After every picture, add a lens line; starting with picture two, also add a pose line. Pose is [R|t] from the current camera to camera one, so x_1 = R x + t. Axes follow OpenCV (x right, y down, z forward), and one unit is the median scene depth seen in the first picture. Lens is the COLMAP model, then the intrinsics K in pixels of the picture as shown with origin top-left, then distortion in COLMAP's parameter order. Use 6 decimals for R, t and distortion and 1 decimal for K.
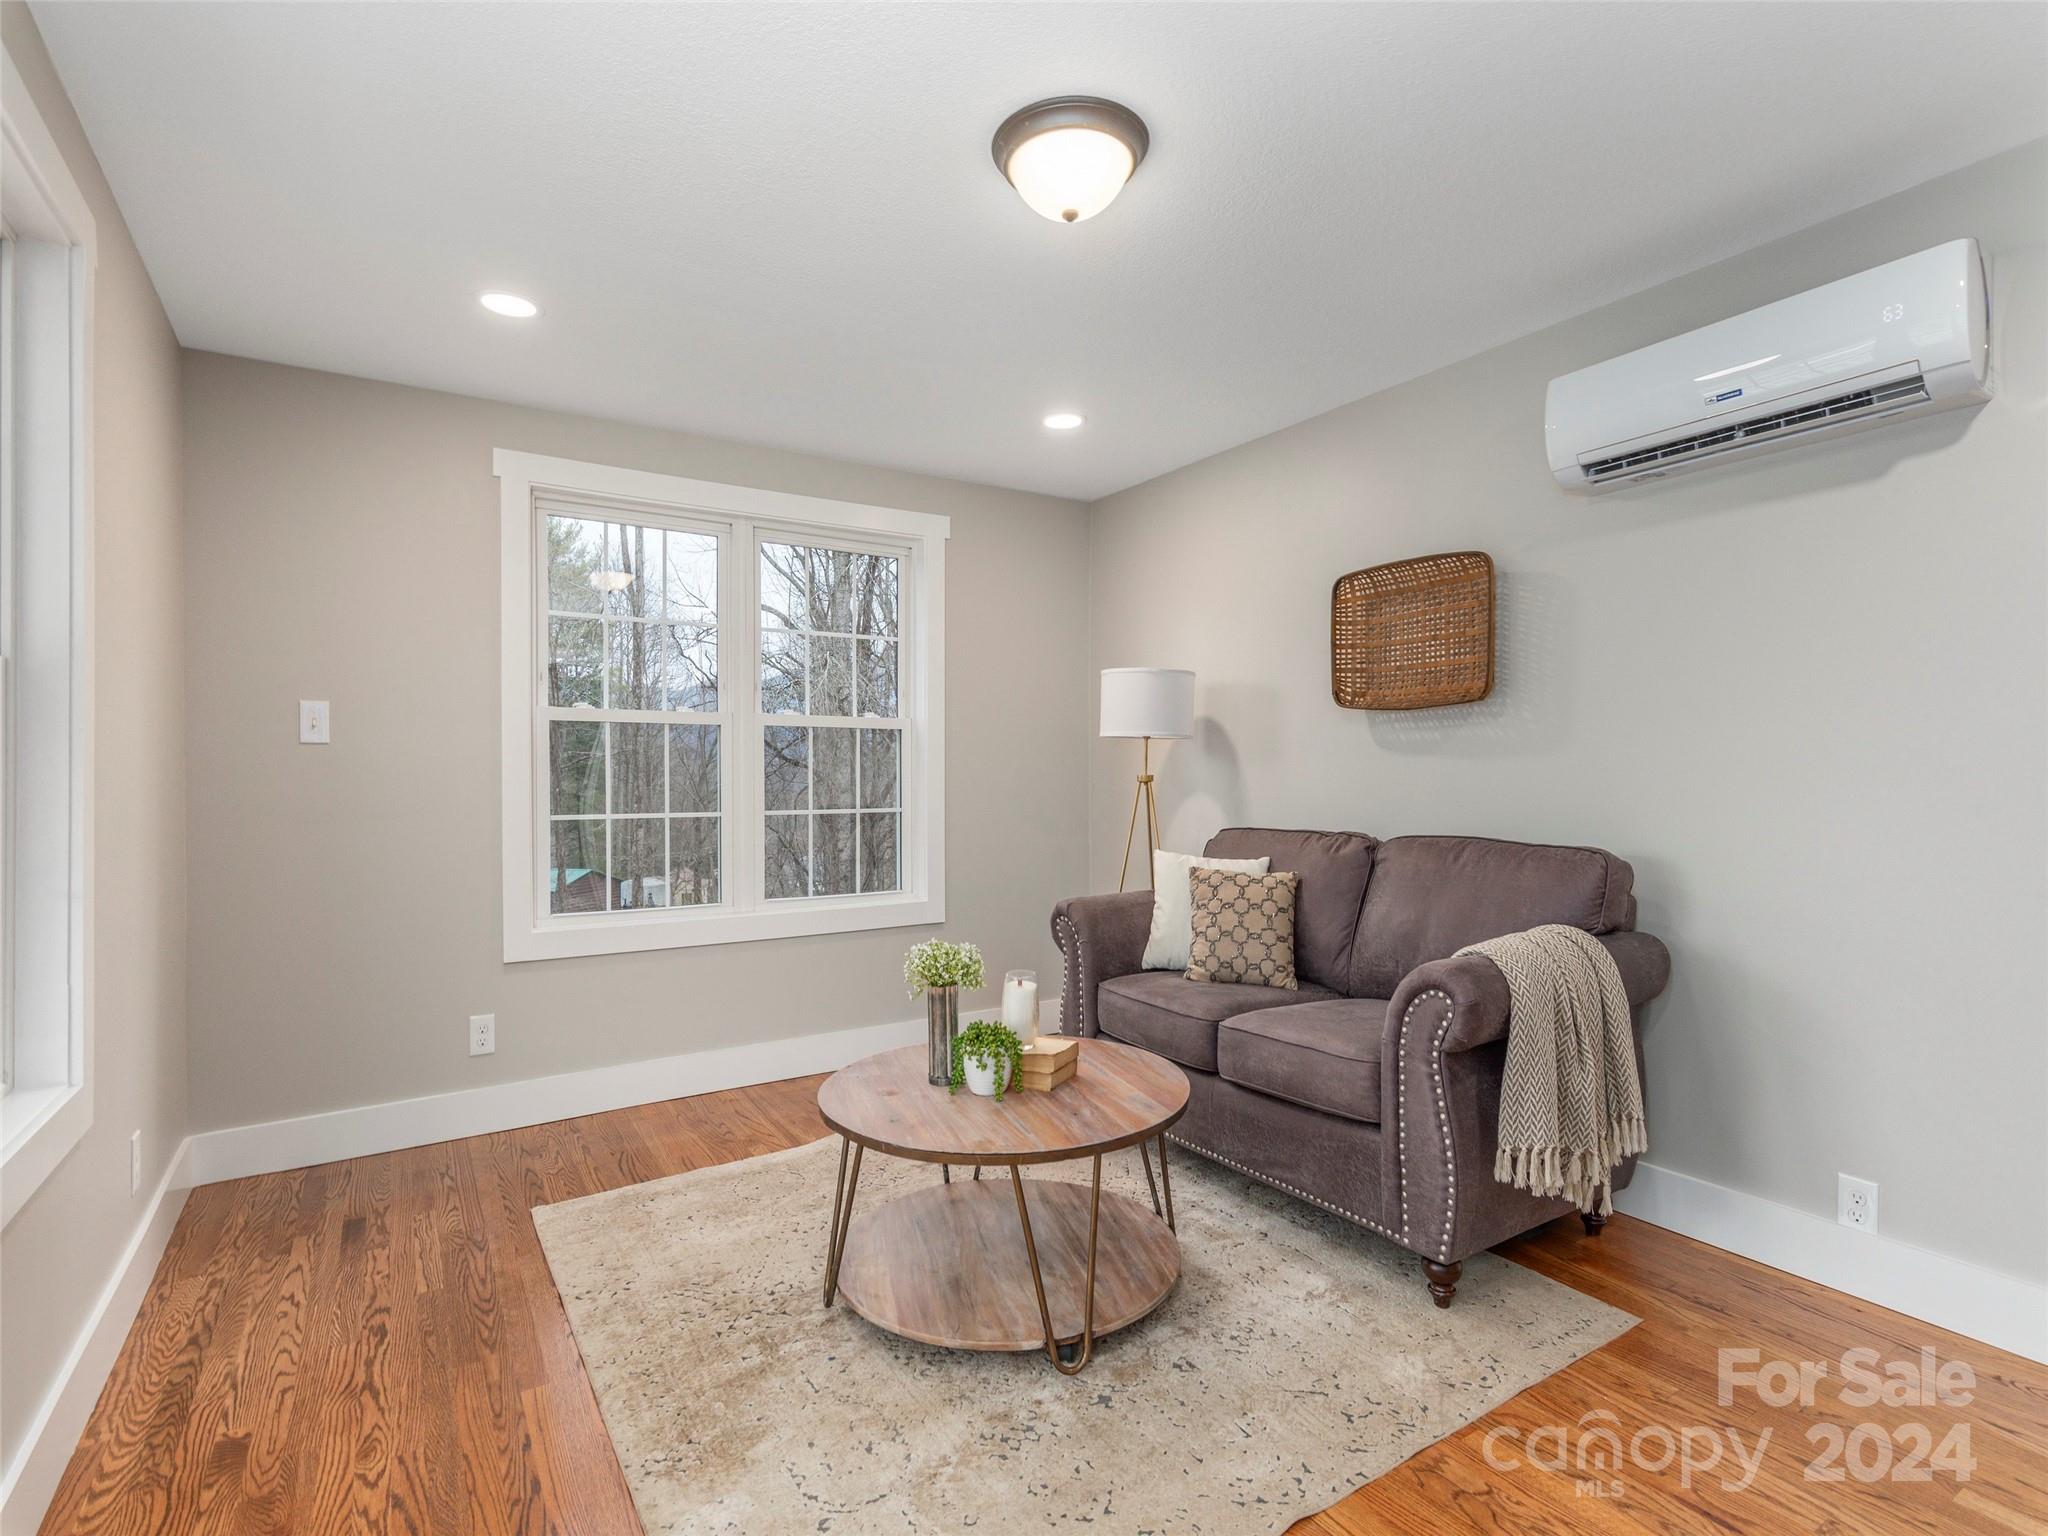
lens RADIAL K [[1020.0, 0, 978.4], [0, 1020.0, 762.0], [0, 0, 1]] dist [0.009719, -0.001000]
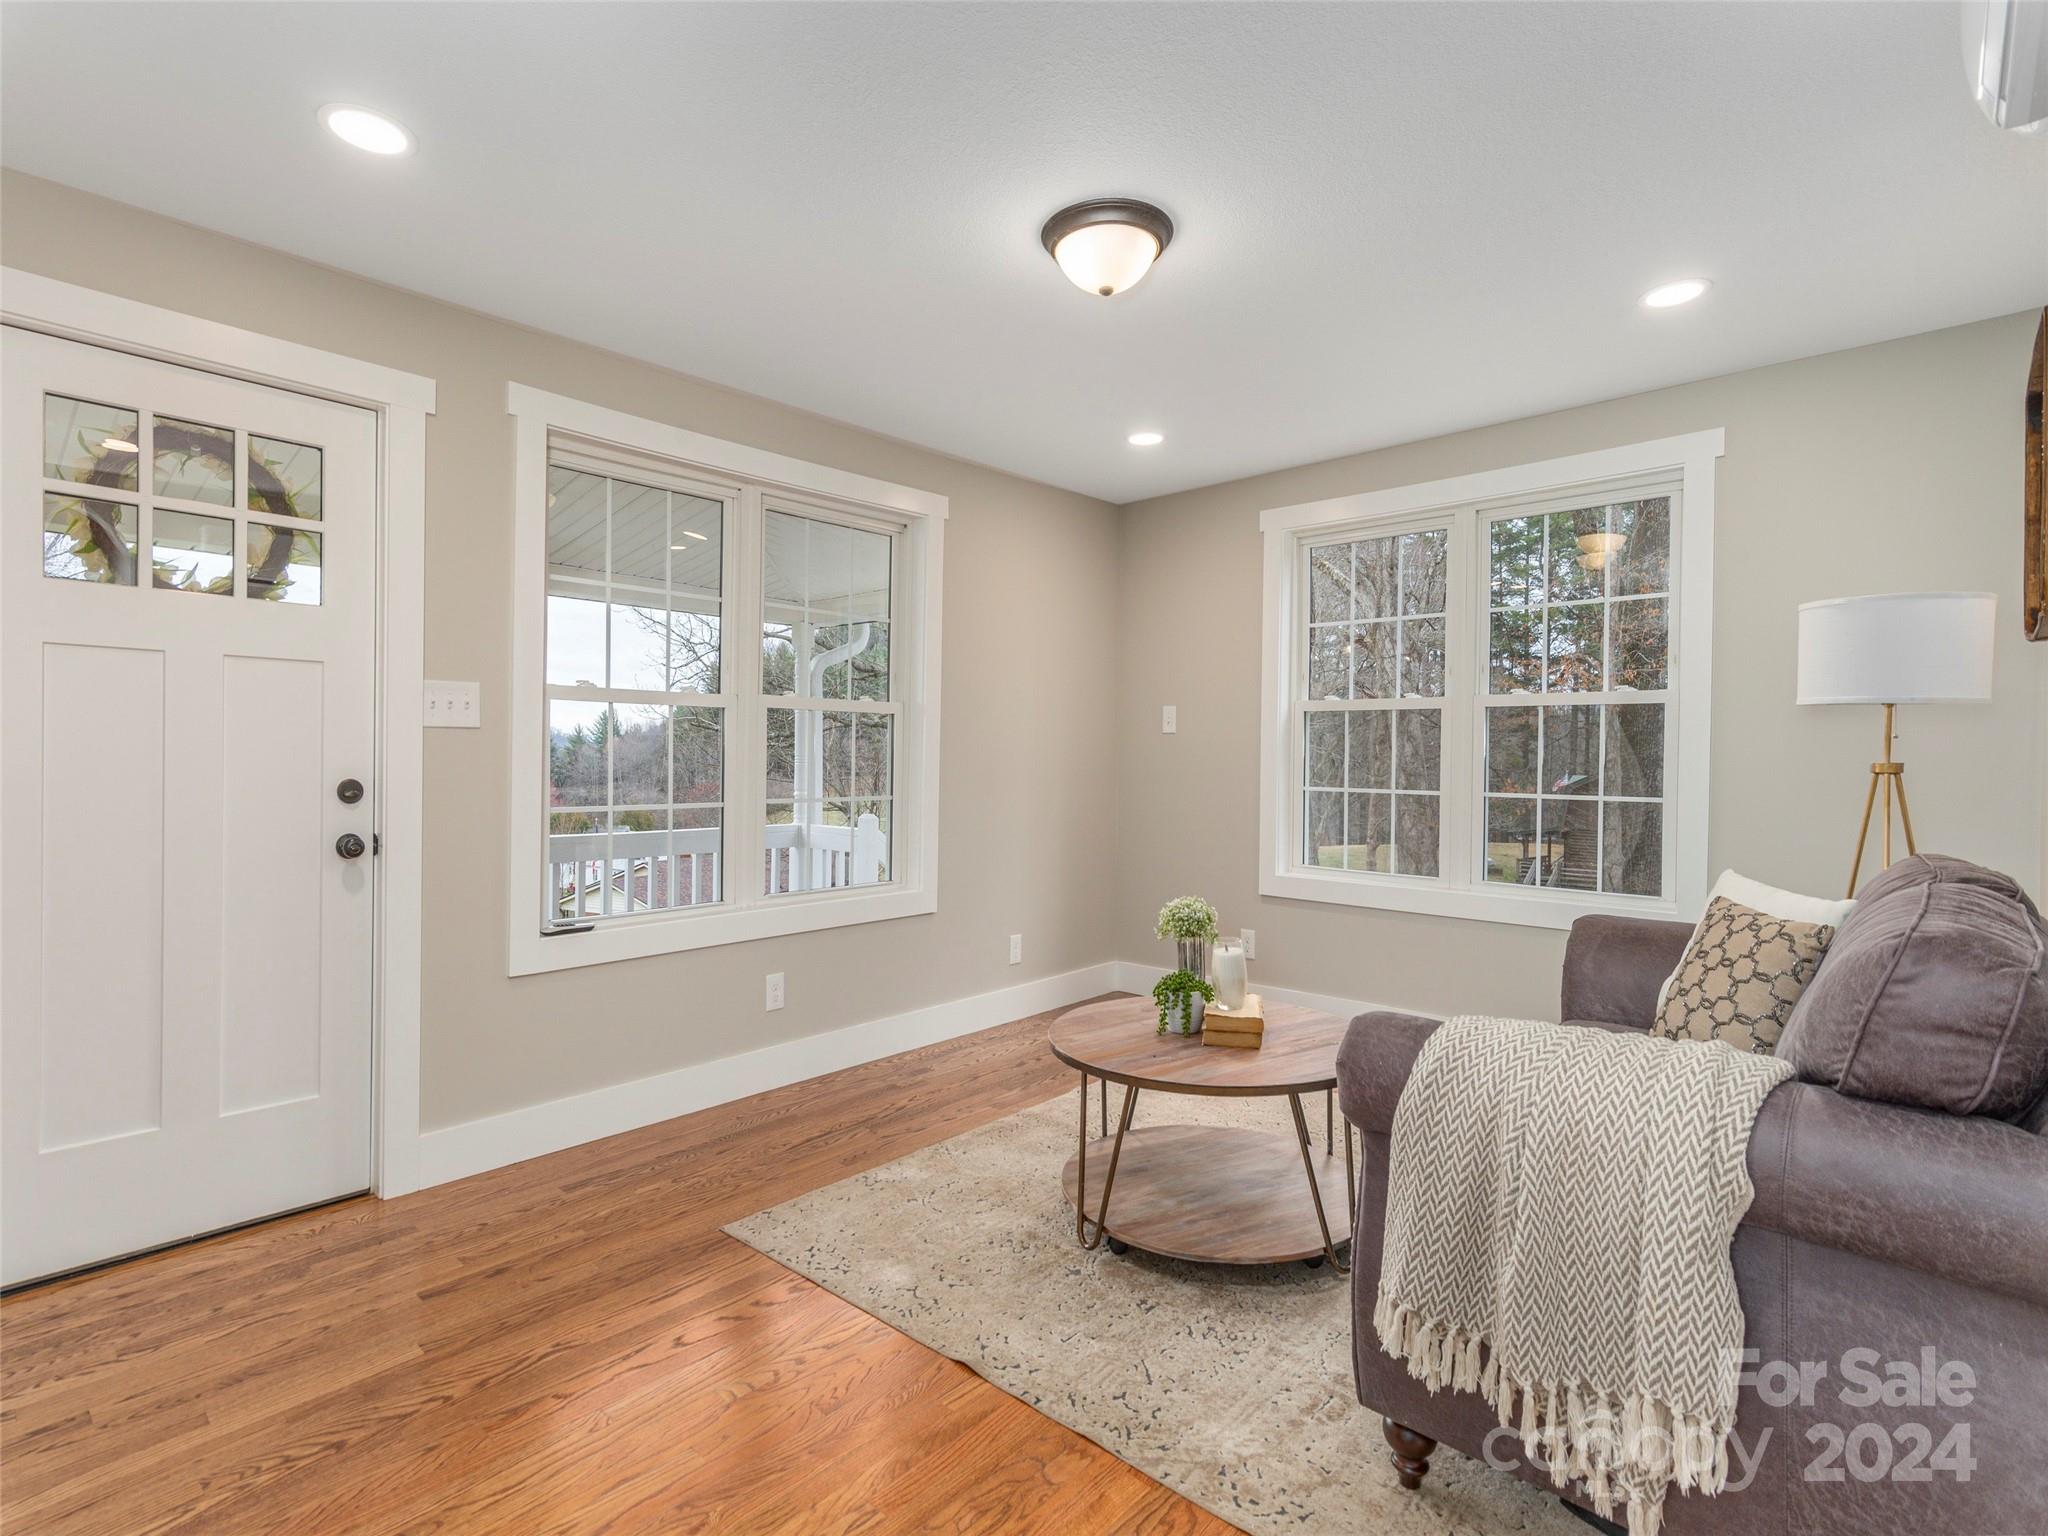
lens RADIAL K [[929.2, 0, 971.7], [0, 929.2, 757.1], [0, 0, 1]] dist [0.015521, -0.000064]
pose [[0.261739, 0.010512, -0.965081, 0.732078], [0.006273, 0.999901, 0.012593, -0.001934], [0.965118, -0.009350, 0.261648, 0.377289]]
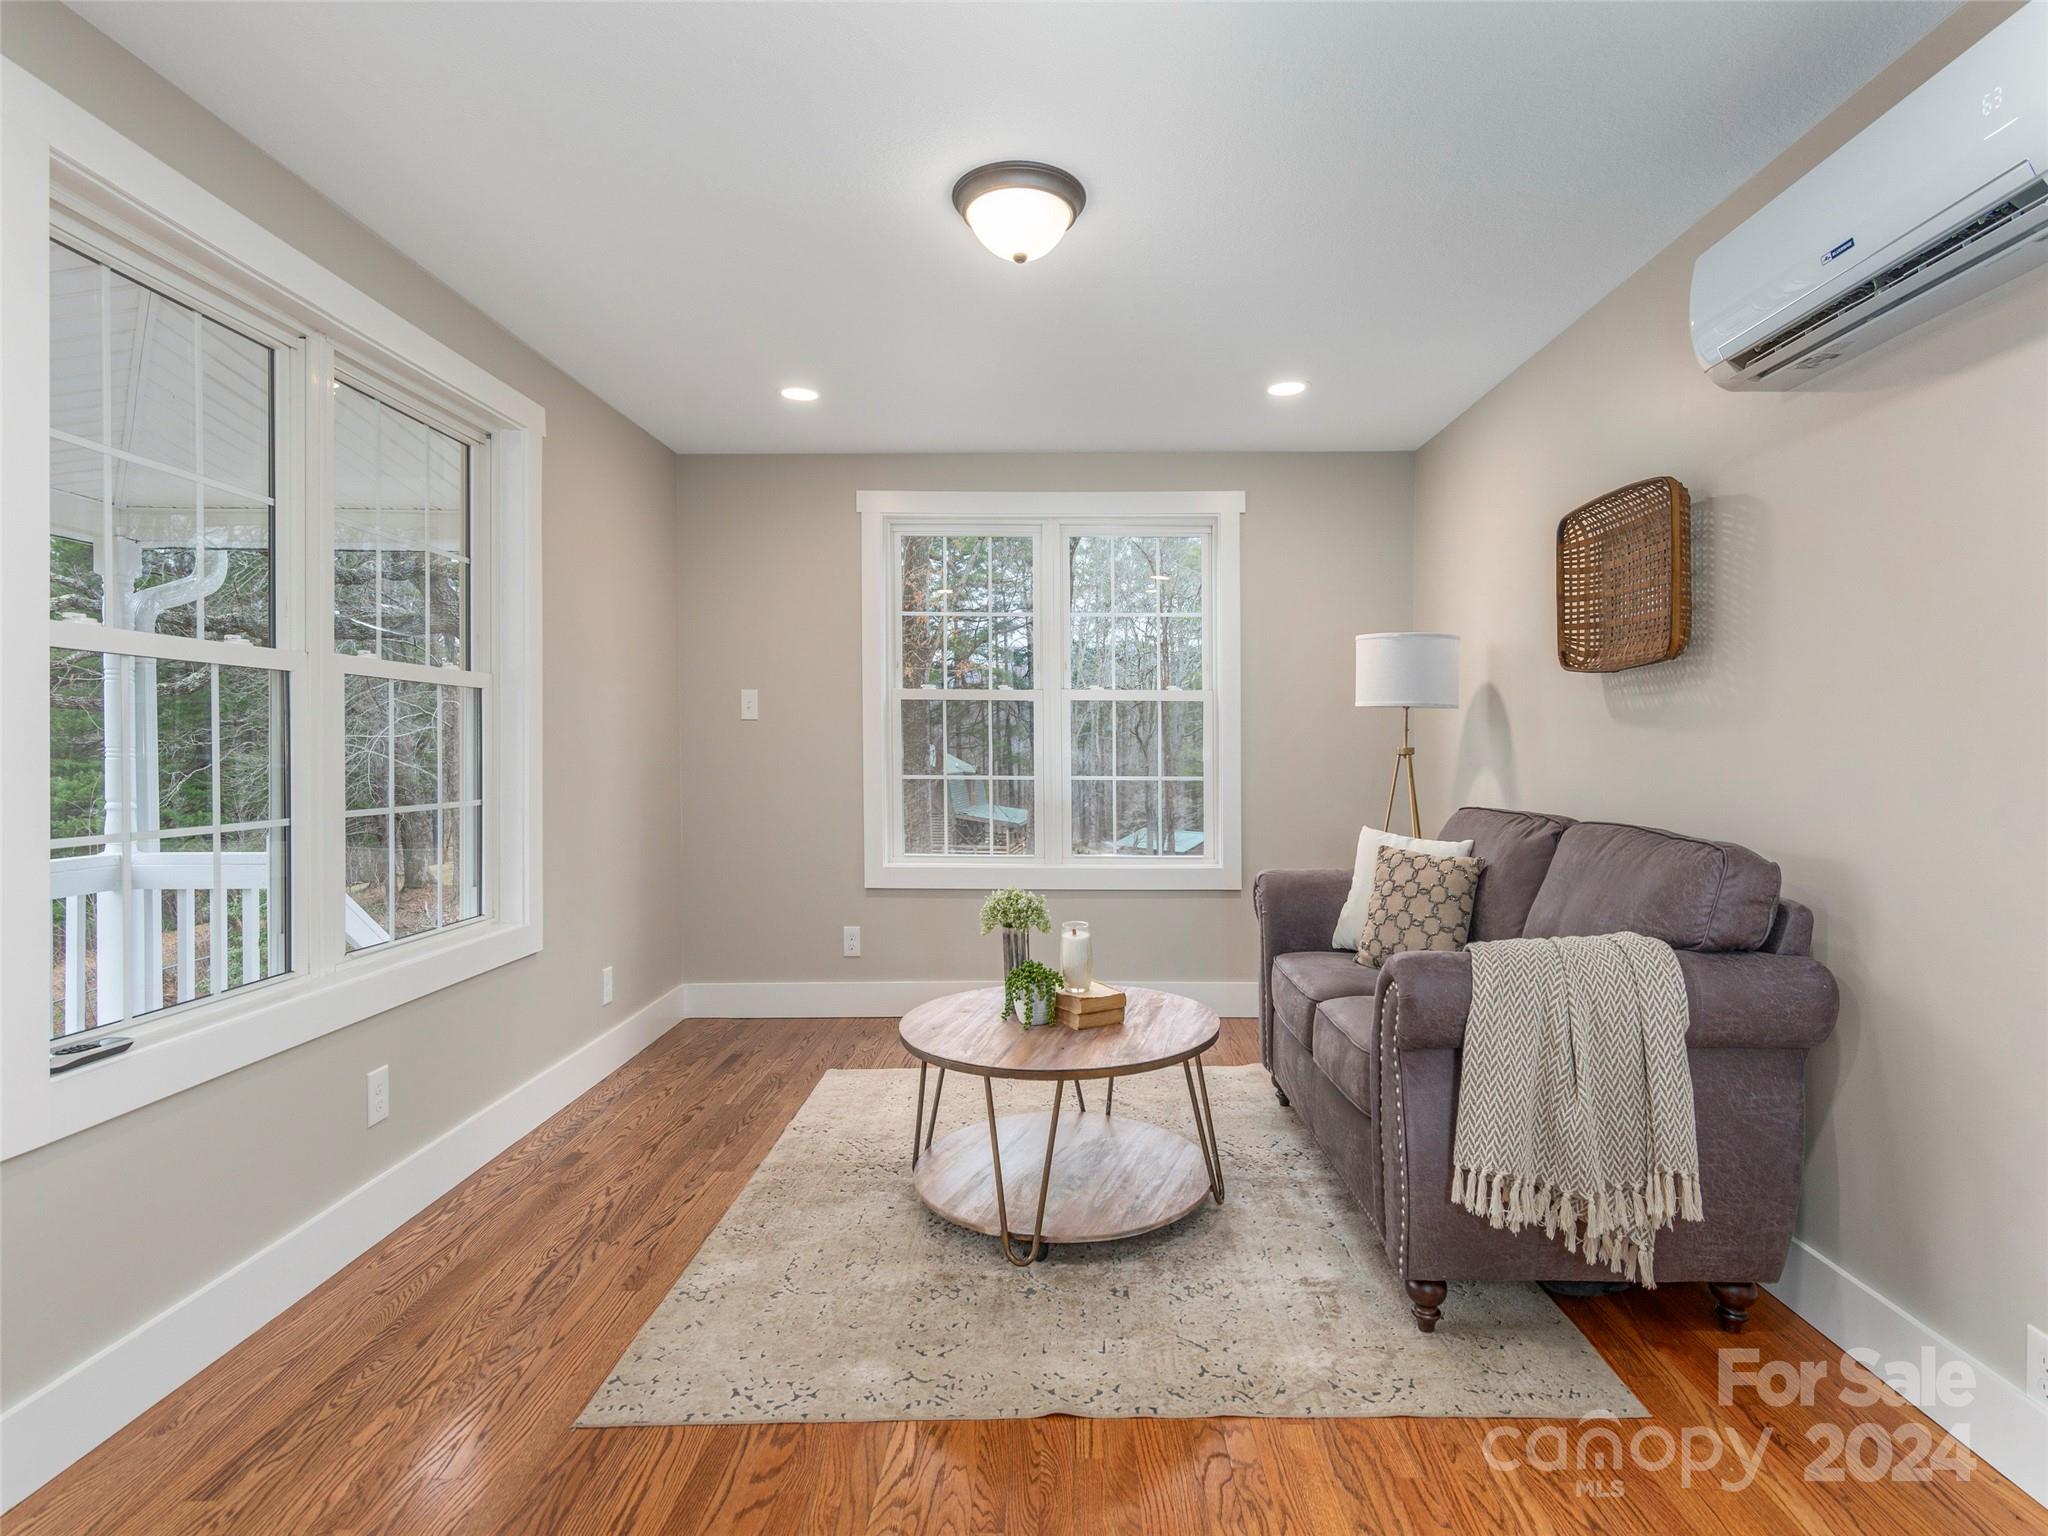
lens RADIAL K [[1020.0, 0, 984.8], [0, 1020.0, 742.3], [0, 0, 1]] dist [0.009719, -0.001000]
pose [[0.829980, 0.006049, -0.557761, 0.454986], [-0.000059, 0.999942, 0.010757, -0.002641], [0.557794, -0.008895, 0.829932, 0.017447]]
